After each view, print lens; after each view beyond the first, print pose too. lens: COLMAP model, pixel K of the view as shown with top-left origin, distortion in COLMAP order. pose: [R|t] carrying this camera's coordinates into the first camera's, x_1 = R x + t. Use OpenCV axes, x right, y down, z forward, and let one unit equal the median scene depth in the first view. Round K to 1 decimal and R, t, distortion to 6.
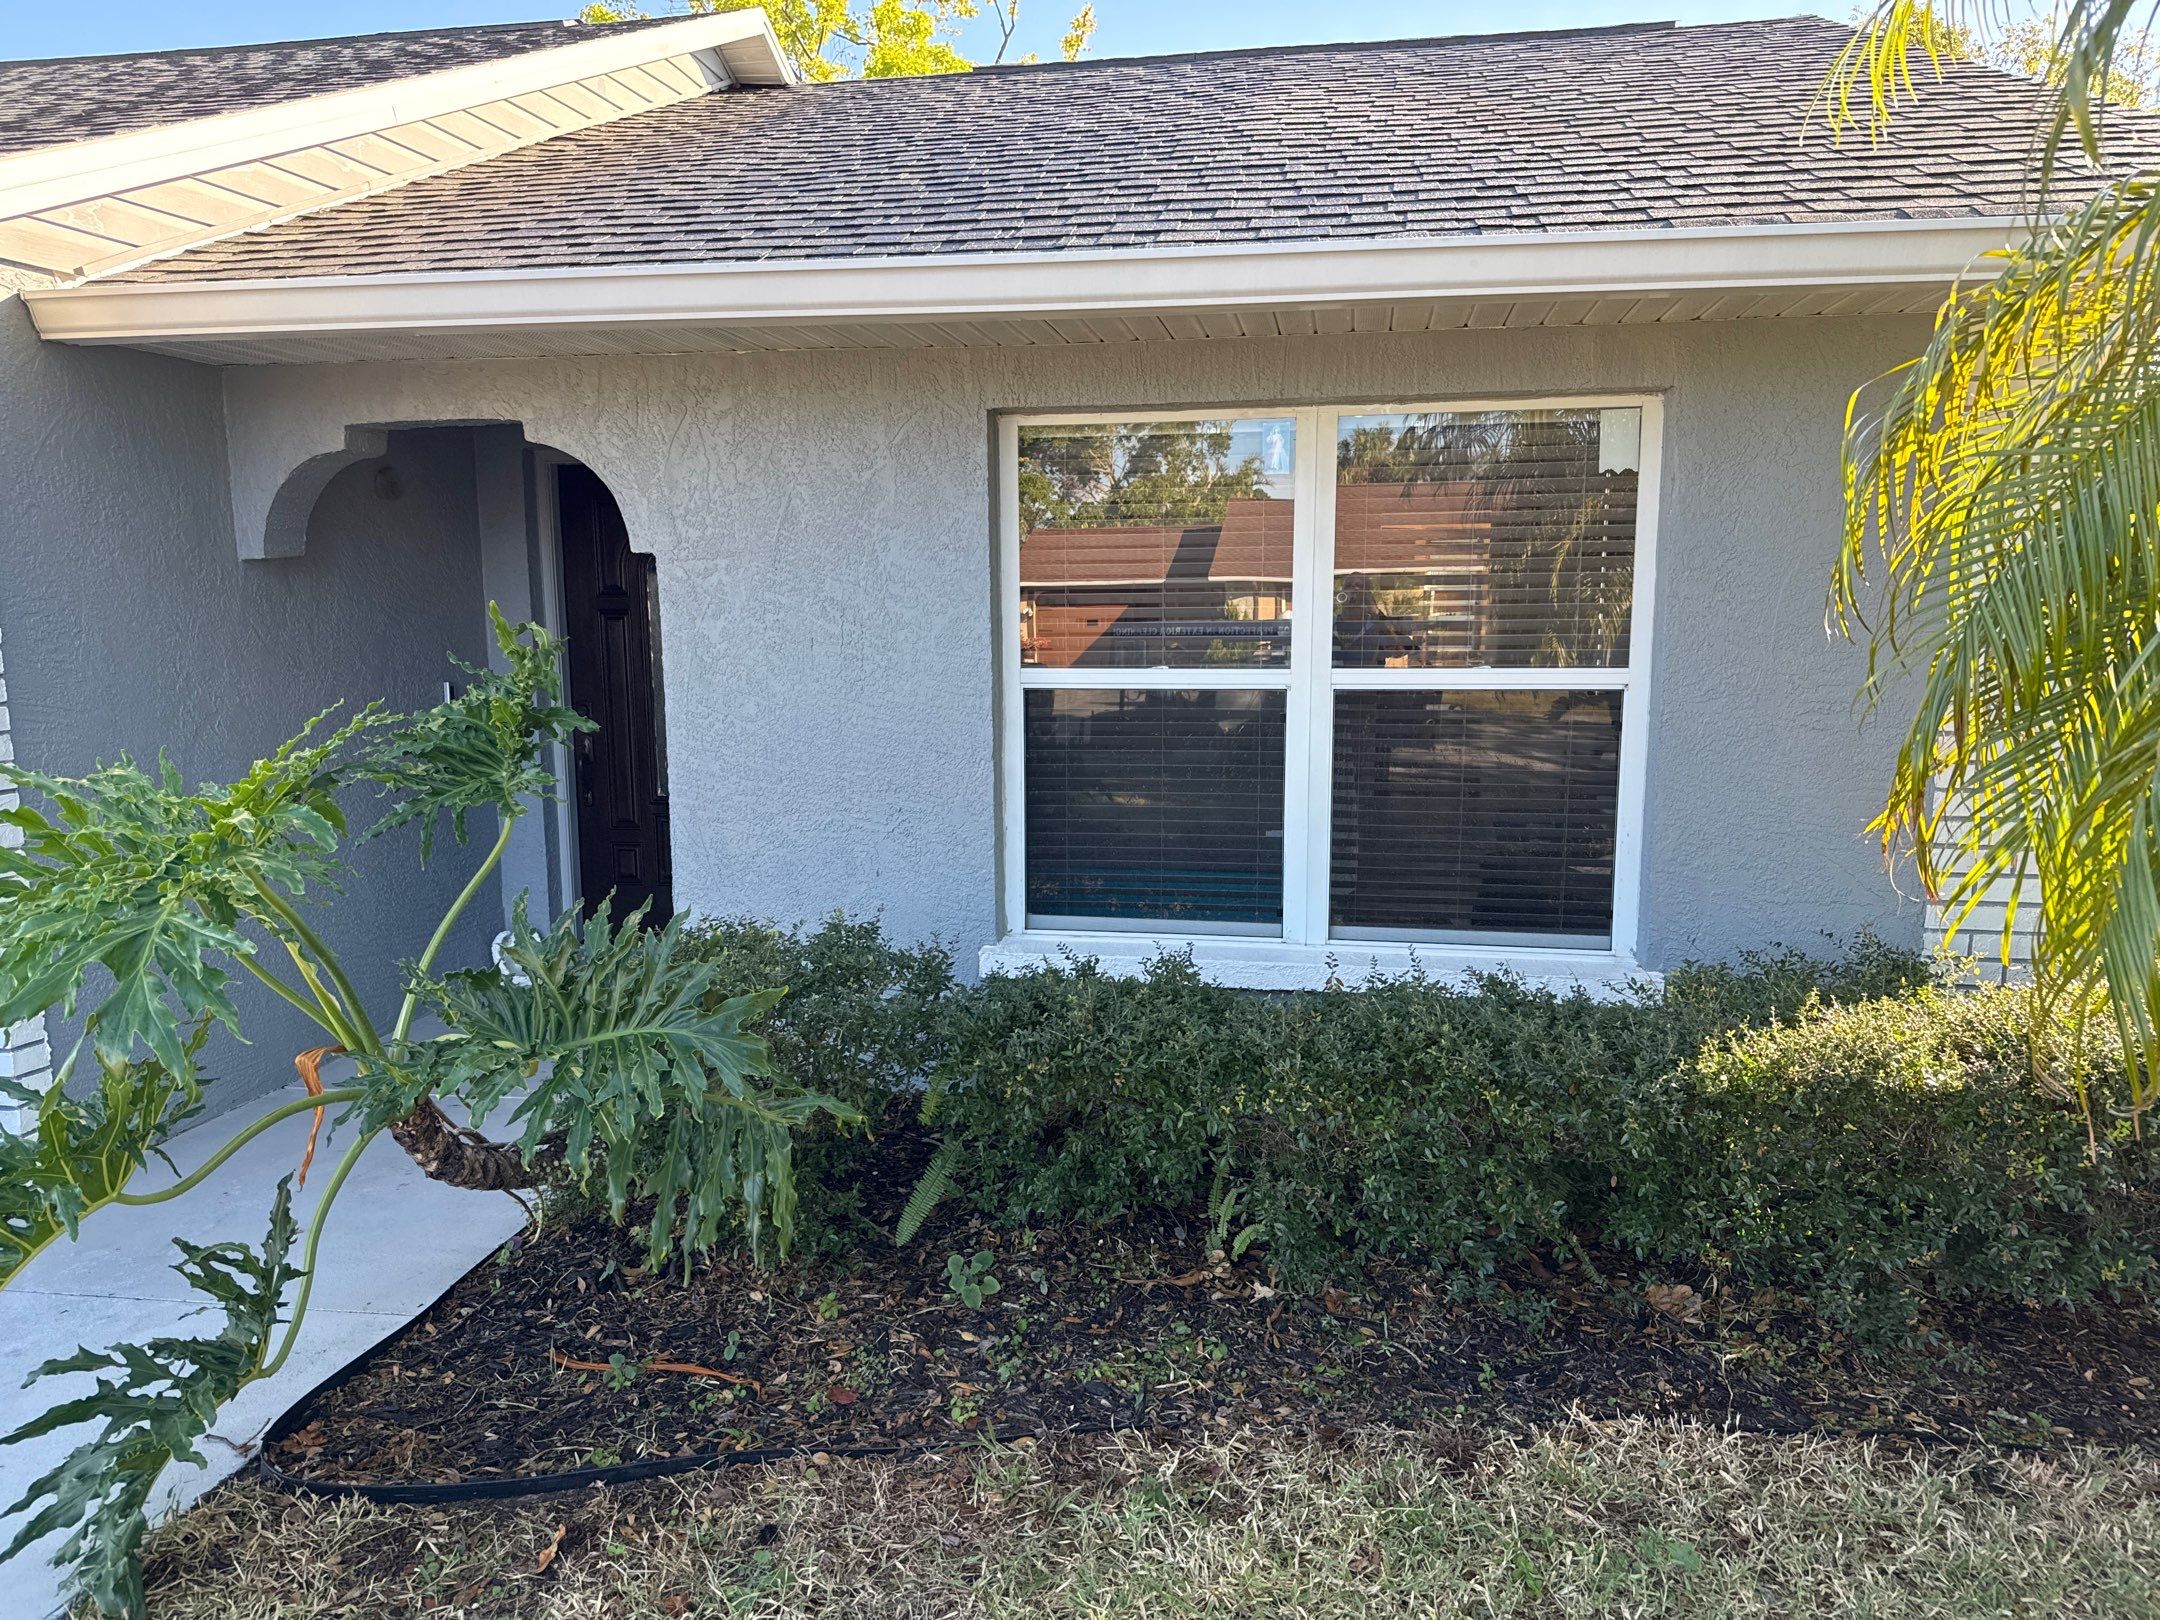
lens RADIAL K [[1510.5, 0, 1069.9], [0, 1510.5, 805.8], [0, 0, 1]] dist [0.025027, -0.034601]
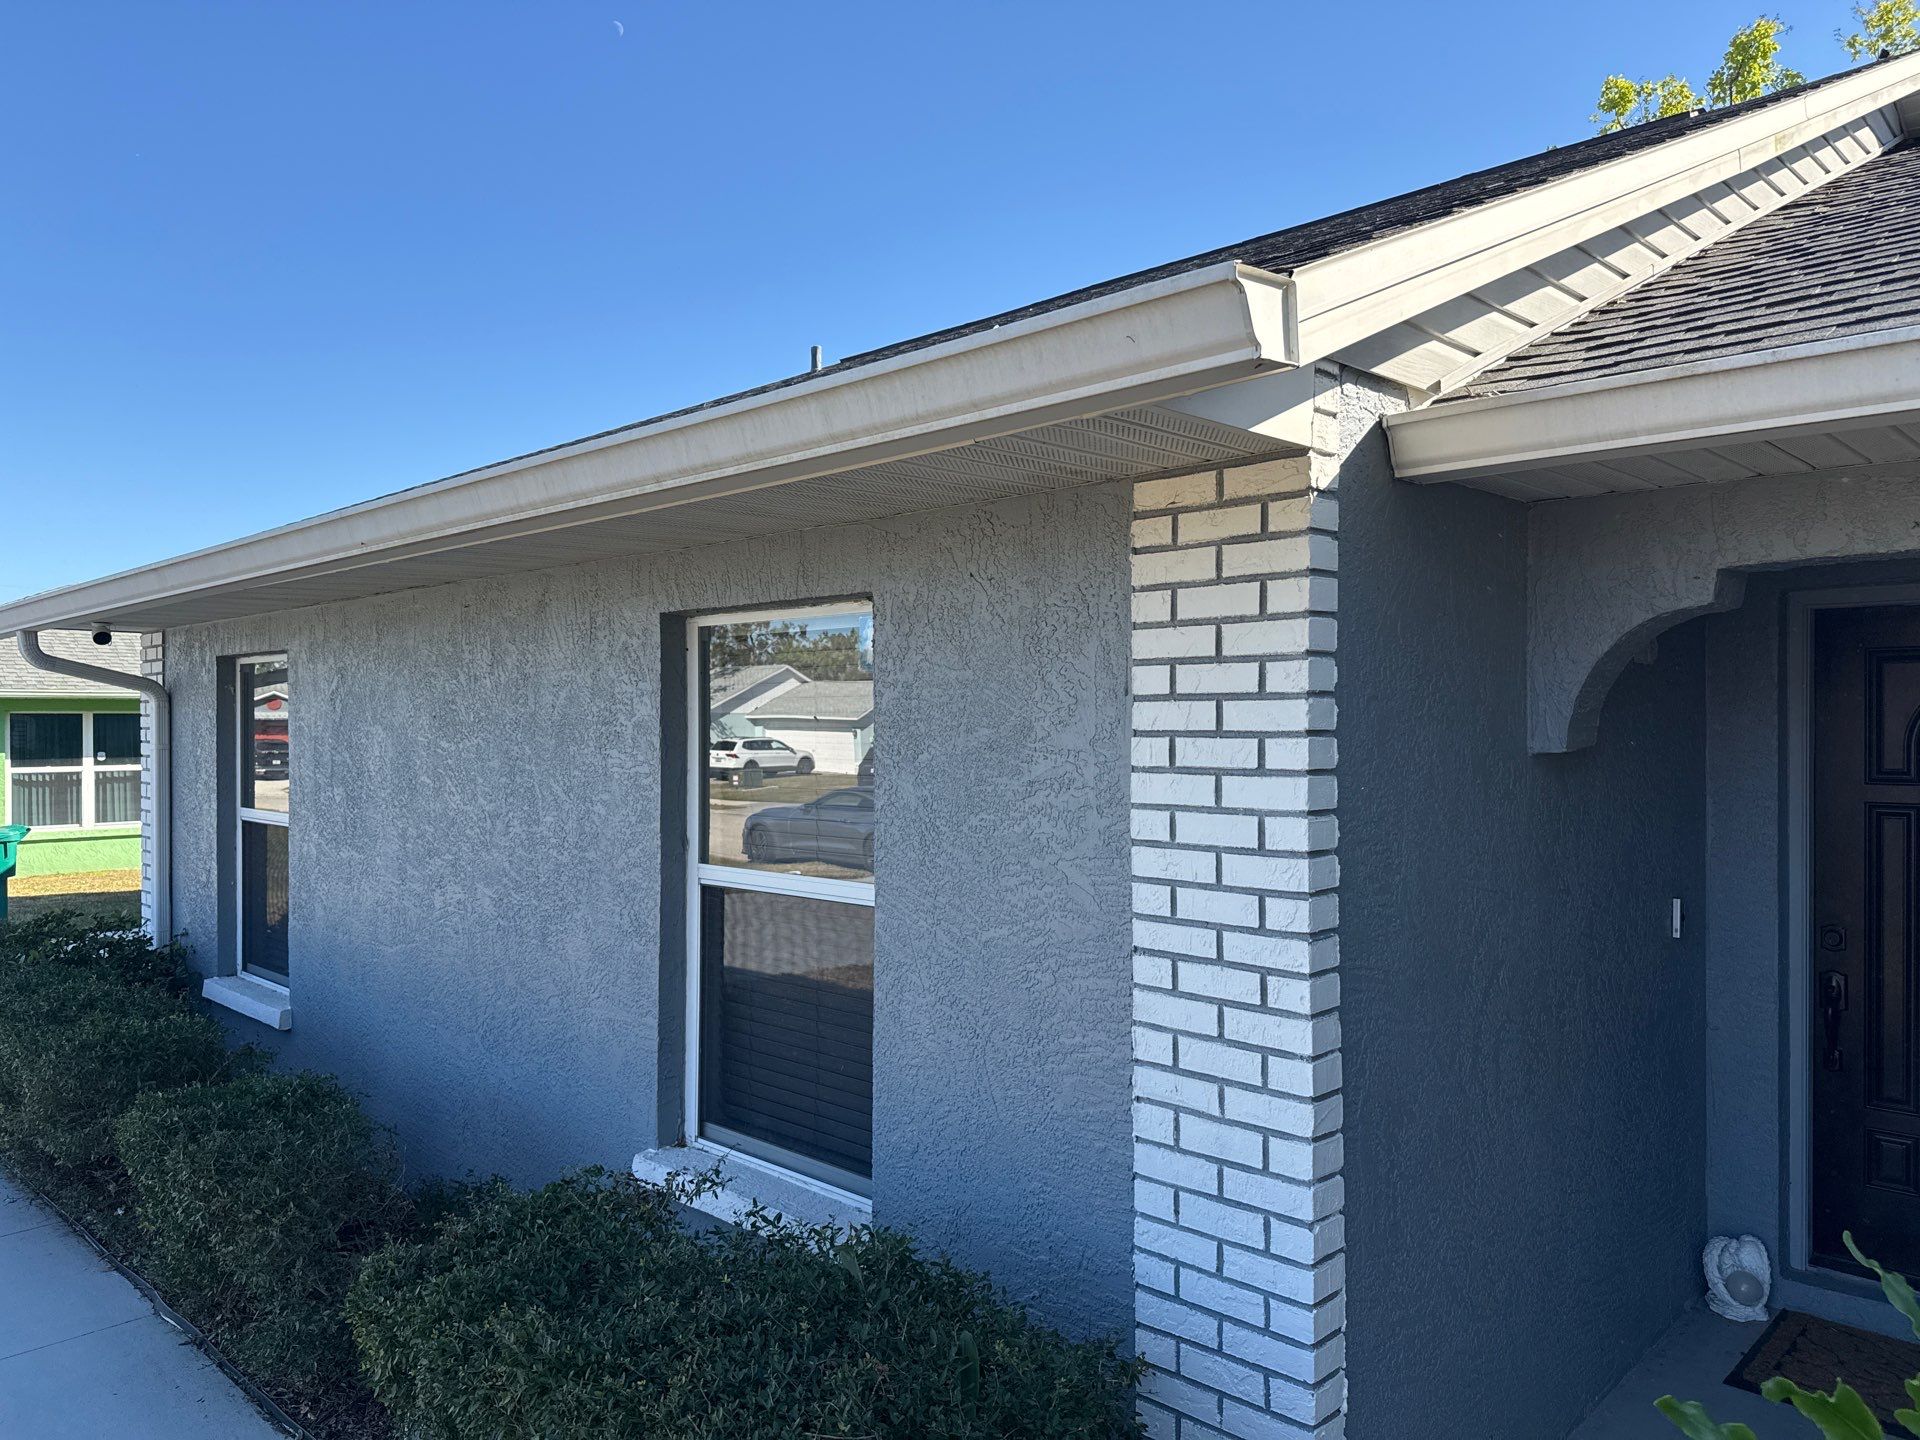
lens RADIAL K [[1340.8, 0, 967.0], [0, 1340.8, 729.4], [0, 0, 1]] dist [0.001677, -0.000086]
pose [[0.822845, 0.005718, -0.568237, -0.476198], [-0.078266, 0.991560, -0.103357, -0.099268], [0.562851, 0.129521, 0.816348, 0.355022]]
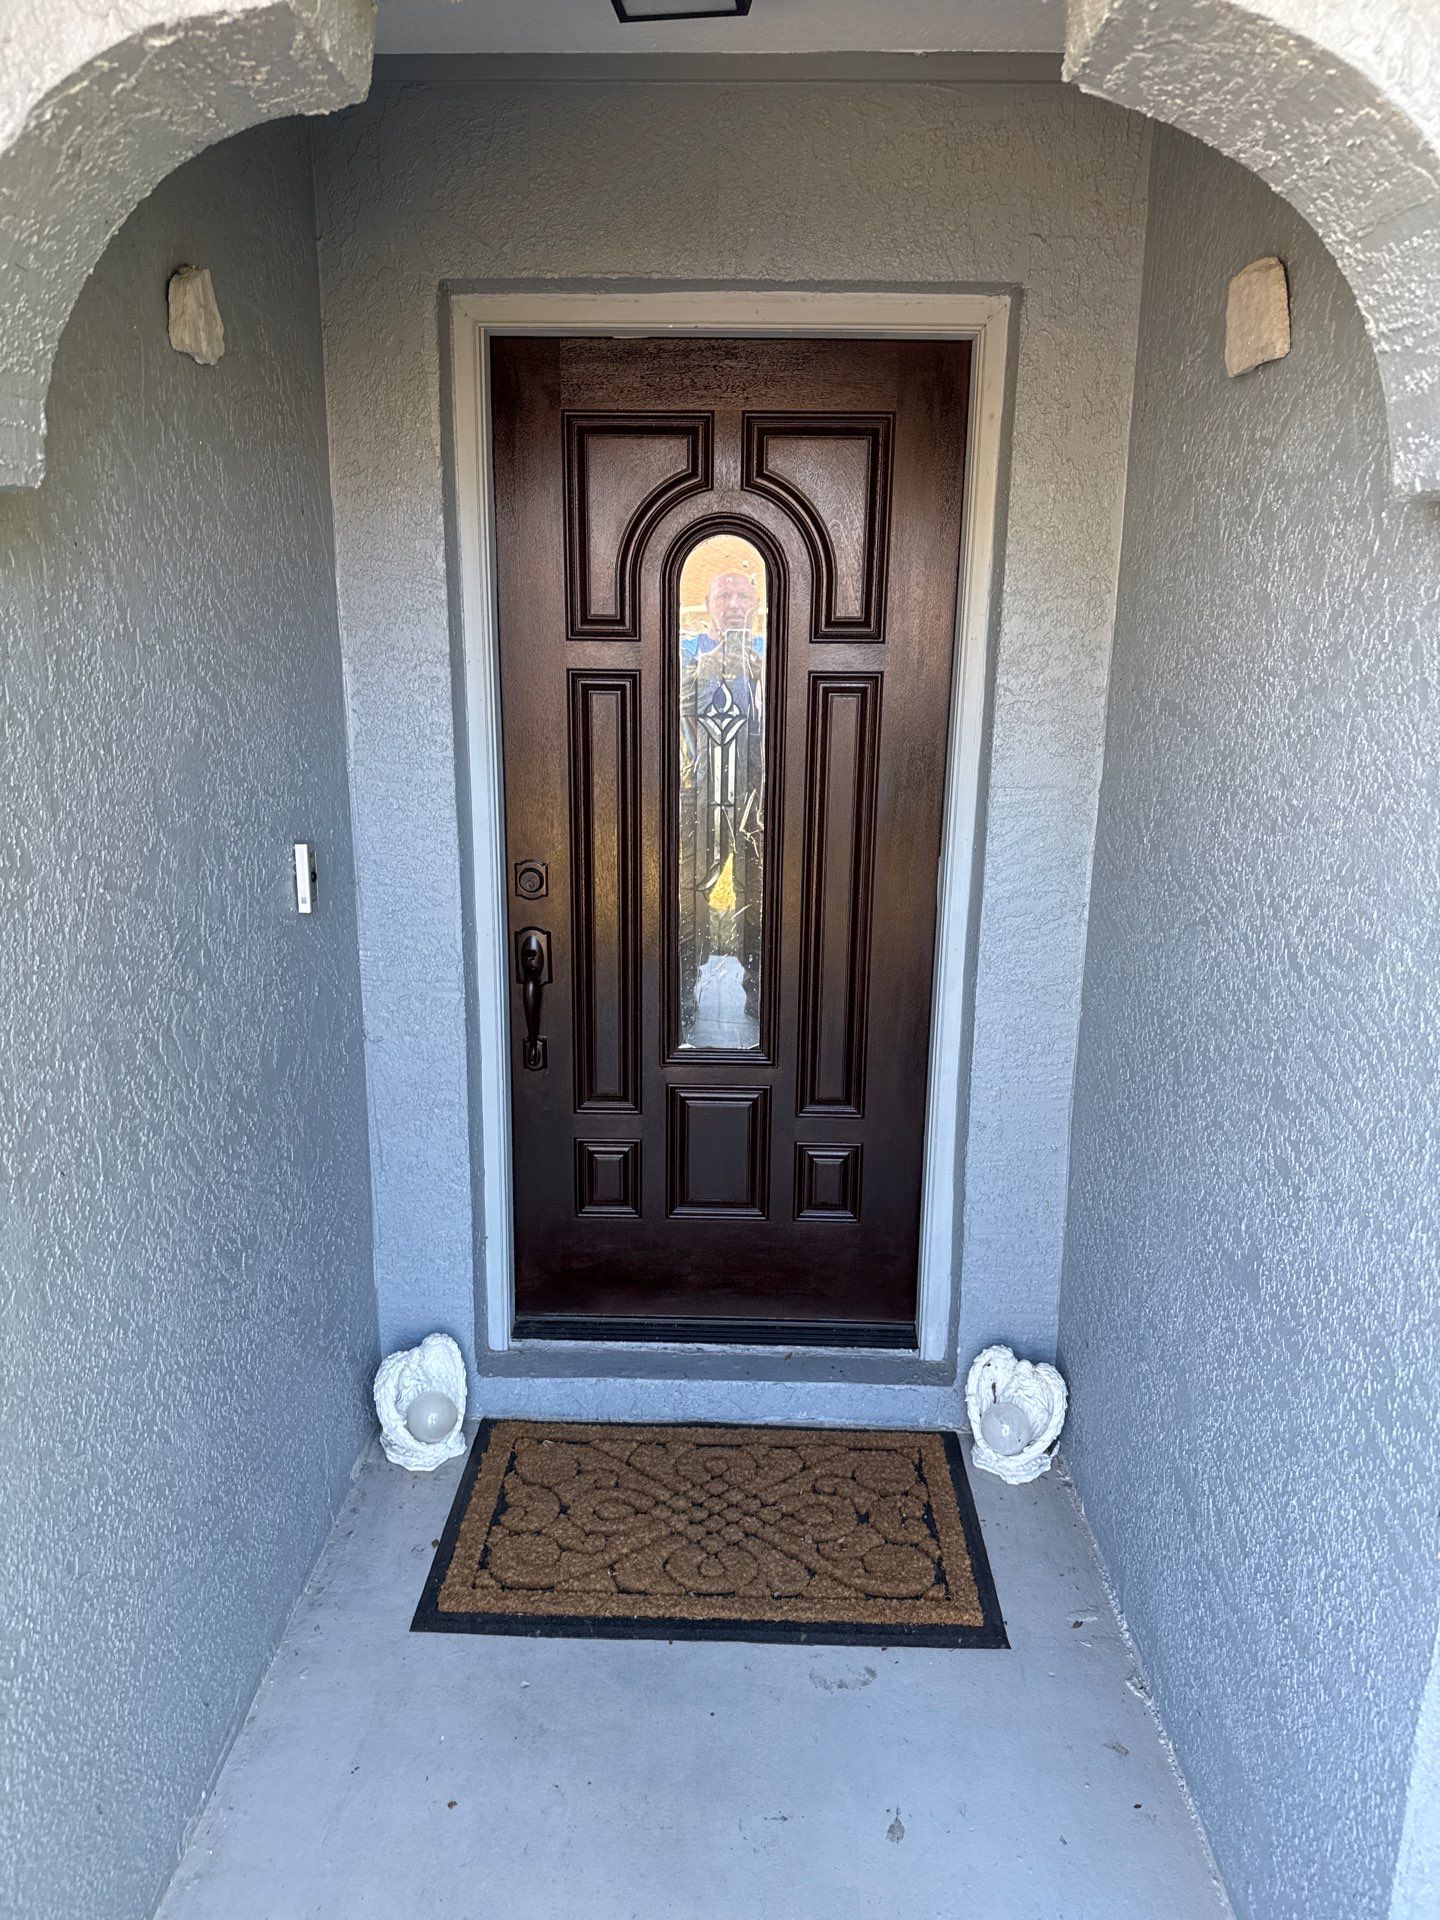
lens RADIAL K [[1340.1, 0, 720.0], [0, 1340.1, 960.0], [0, 0, 1]] dist [0.086584, -0.020426]
pose [[0.989463, -0.018692, 0.143577, -0.516090], [0.003933, 0.994736, 0.102397, -0.127103], [-0.144735, -0.100753, 0.984327, 0.885244]]
